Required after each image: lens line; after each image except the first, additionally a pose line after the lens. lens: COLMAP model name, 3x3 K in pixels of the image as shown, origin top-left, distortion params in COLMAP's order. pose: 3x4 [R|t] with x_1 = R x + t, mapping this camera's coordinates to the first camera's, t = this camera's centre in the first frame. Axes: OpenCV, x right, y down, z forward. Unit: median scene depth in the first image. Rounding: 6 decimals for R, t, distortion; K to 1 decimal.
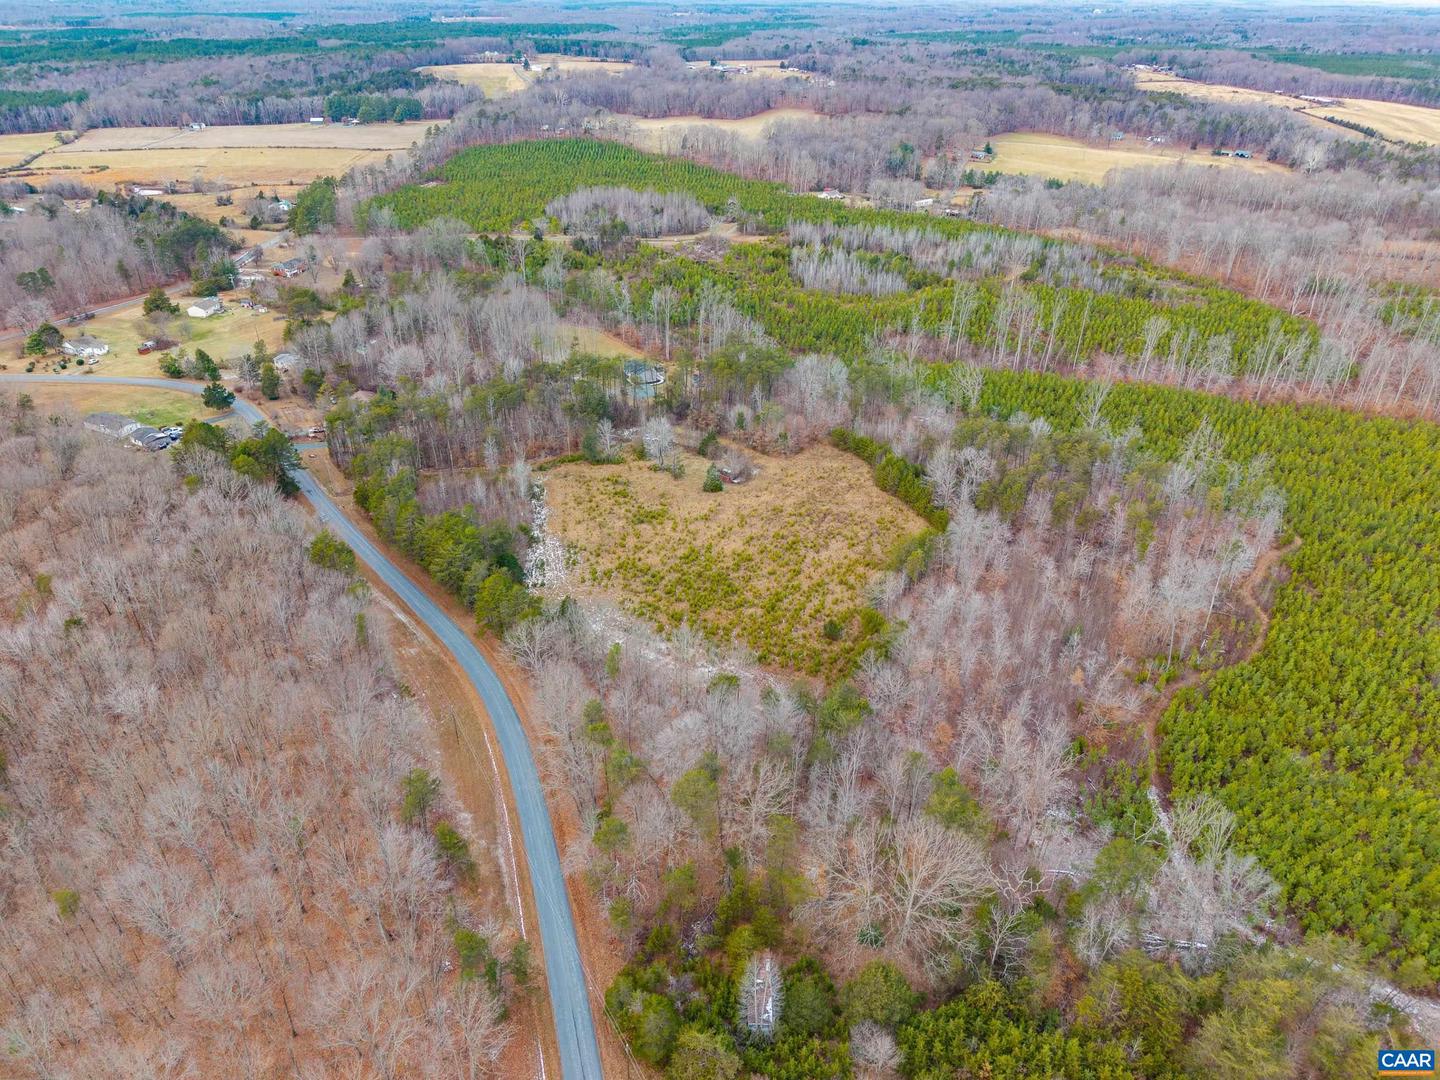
lens RADIAL K [[966.9, 0, 720.0], [0, 966.9, 540.0], [0, 0, 1]] dist [0.019816, -0.006312]
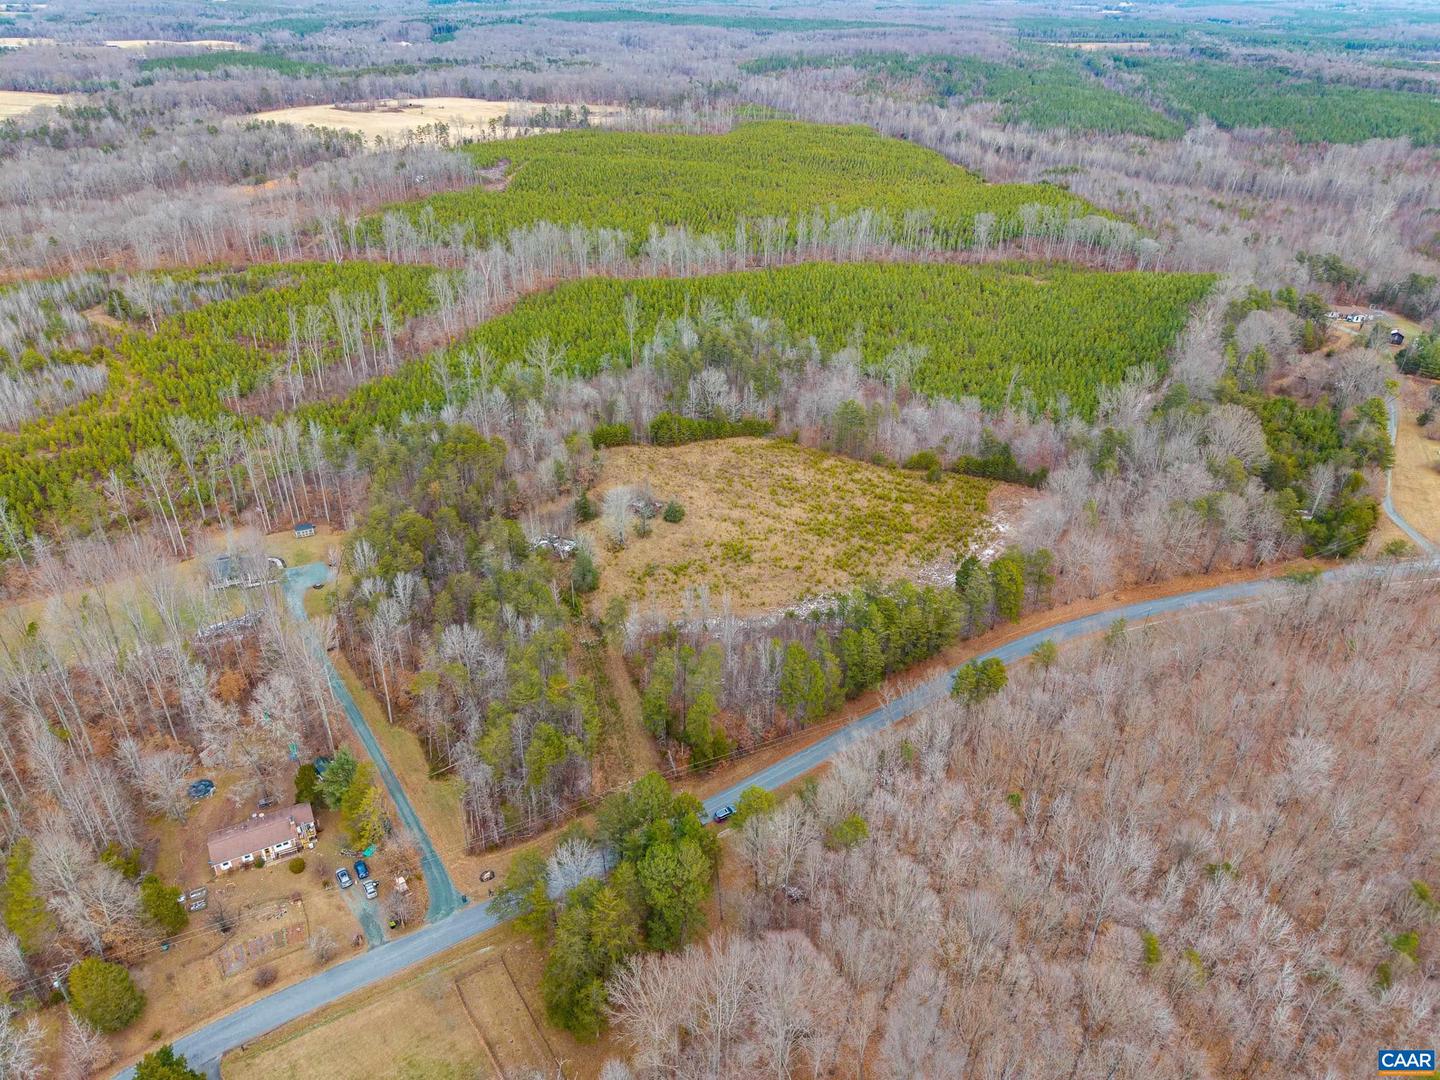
lens RADIAL K [[964.7, 0, 716.8], [0, 964.7, 543.0], [0, 0, 1]] dist [0.019679, -0.014183]
pose [[0.062048, -0.520473, 0.851621, -0.283454], [0.490368, 0.759076, 0.428186, -0.144417], [-0.869304, 0.391040, 0.302322, 0.240001]]
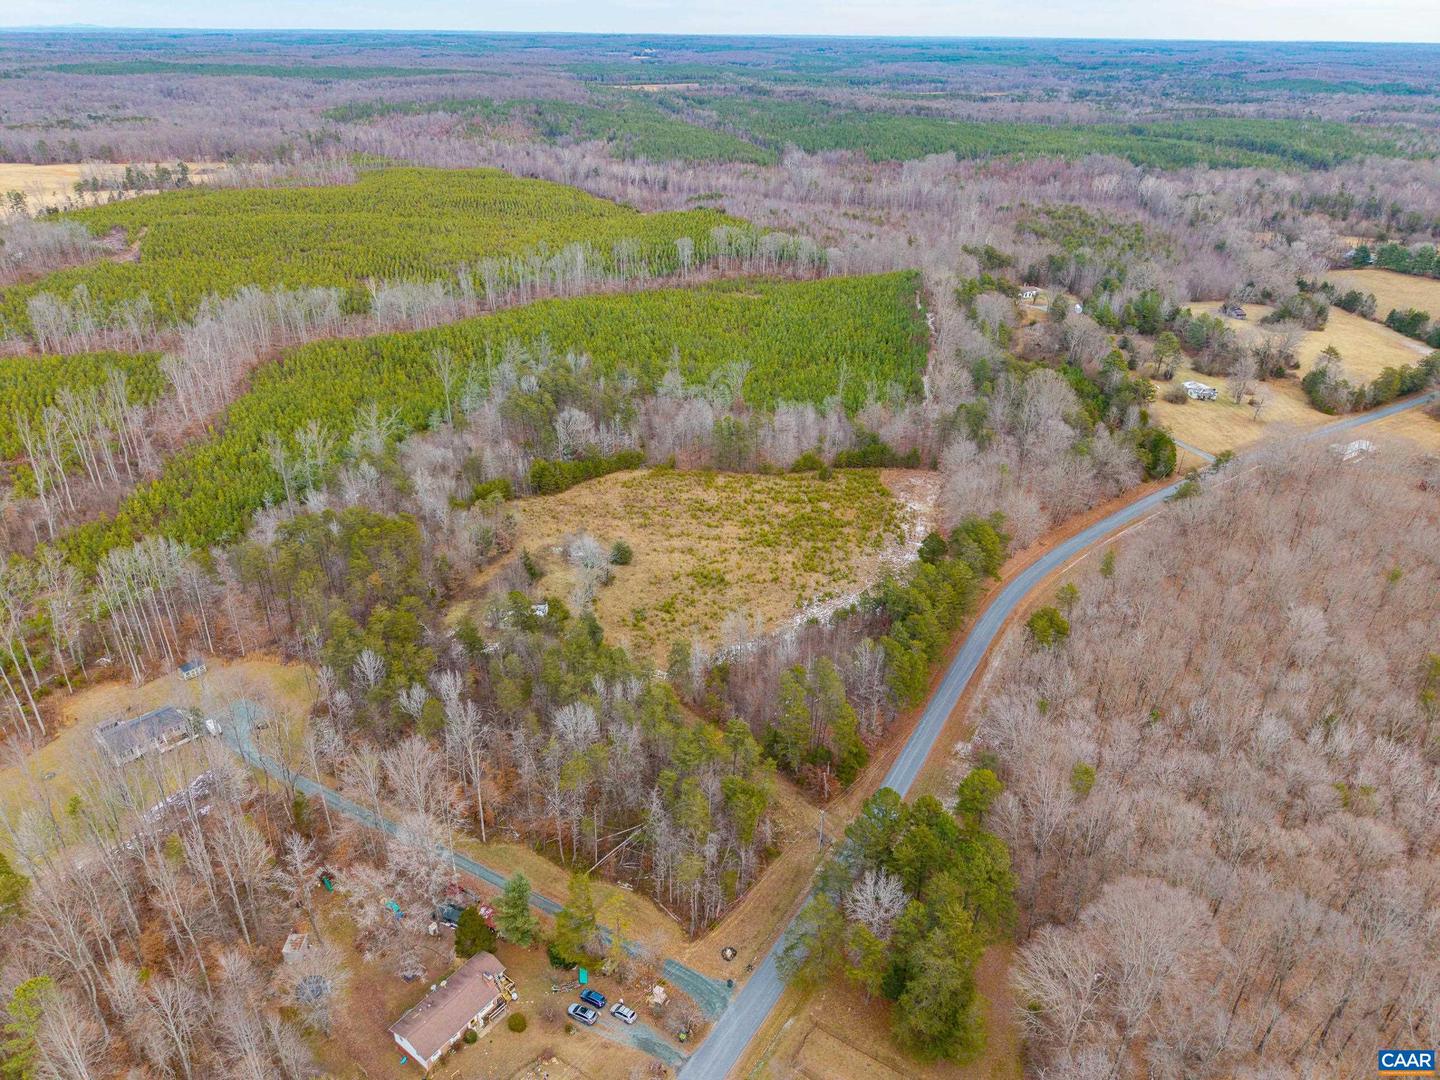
lens RADIAL K [[964.7, 0, 716.8], [0, 964.7, 543.0], [0, 0, 1]] dist [0.019679, -0.014183]
pose [[-0.361068, -0.455287, 0.813845, -0.265119], [0.454156, 0.676379, 0.579874, -0.189087], [-0.814477, 0.578987, -0.037447, 0.330944]]
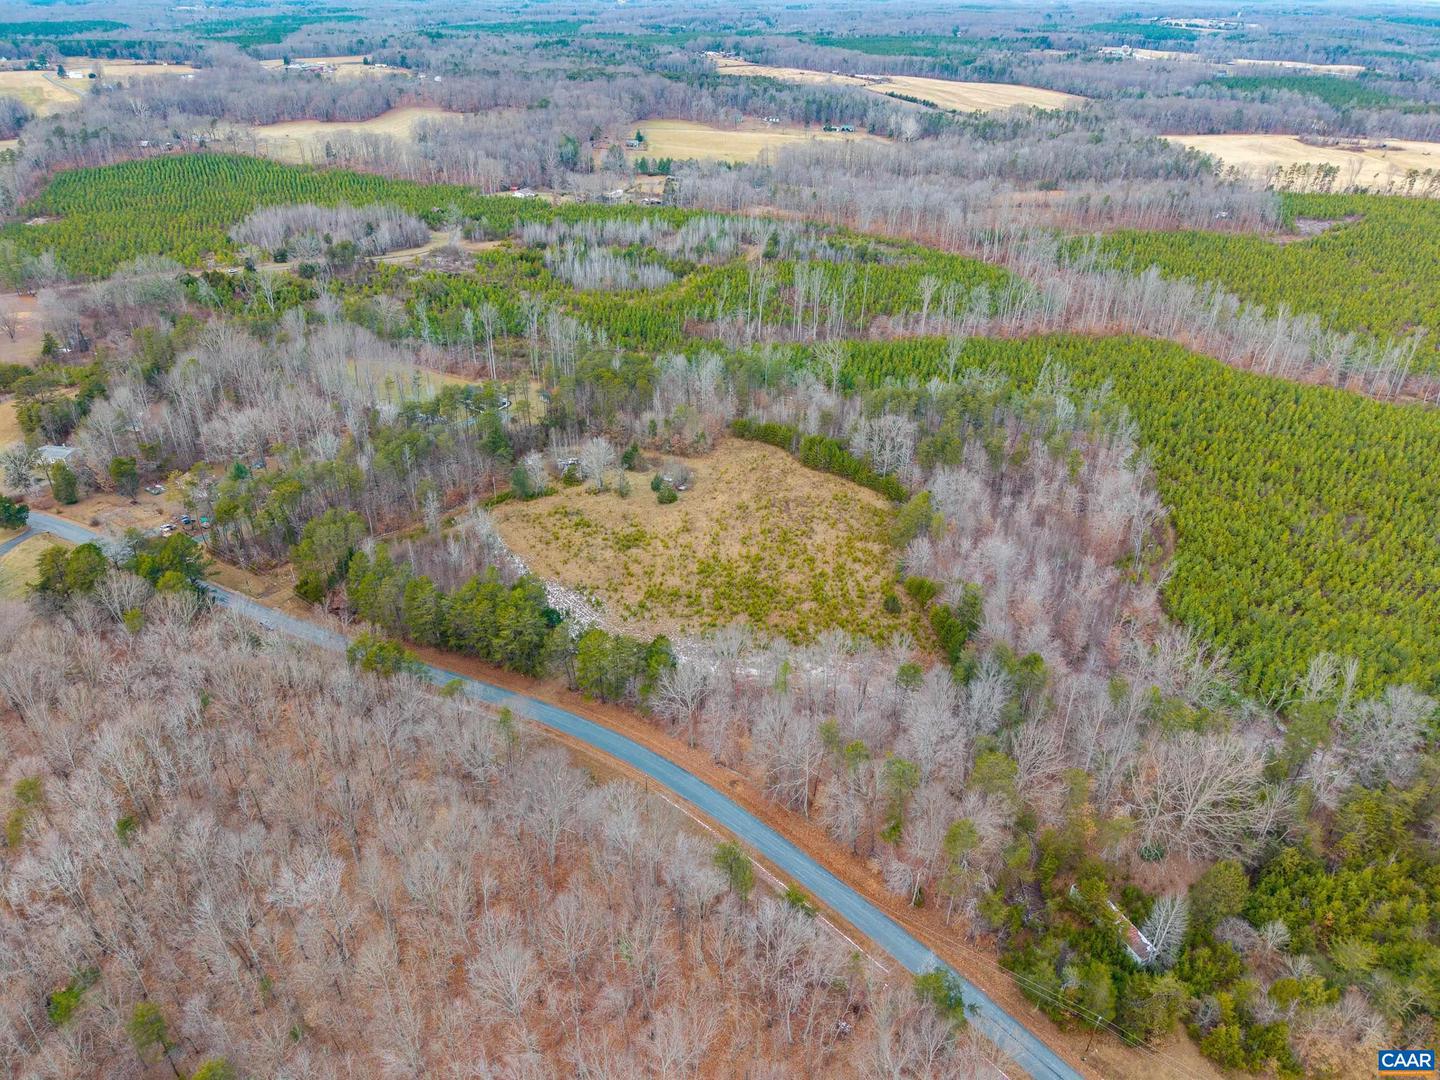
lens RADIAL K [[964.7, 0, 716.8], [0, 964.7, 543.0], [0, 0, 1]] dist [0.019679, -0.014183]
pose [[0.908013, -0.214203, 0.360040, -0.112048], [0.210011, 0.976356, 0.051234, -0.017360], [-0.362501, 0.029091, 0.931529, 0.025678]]
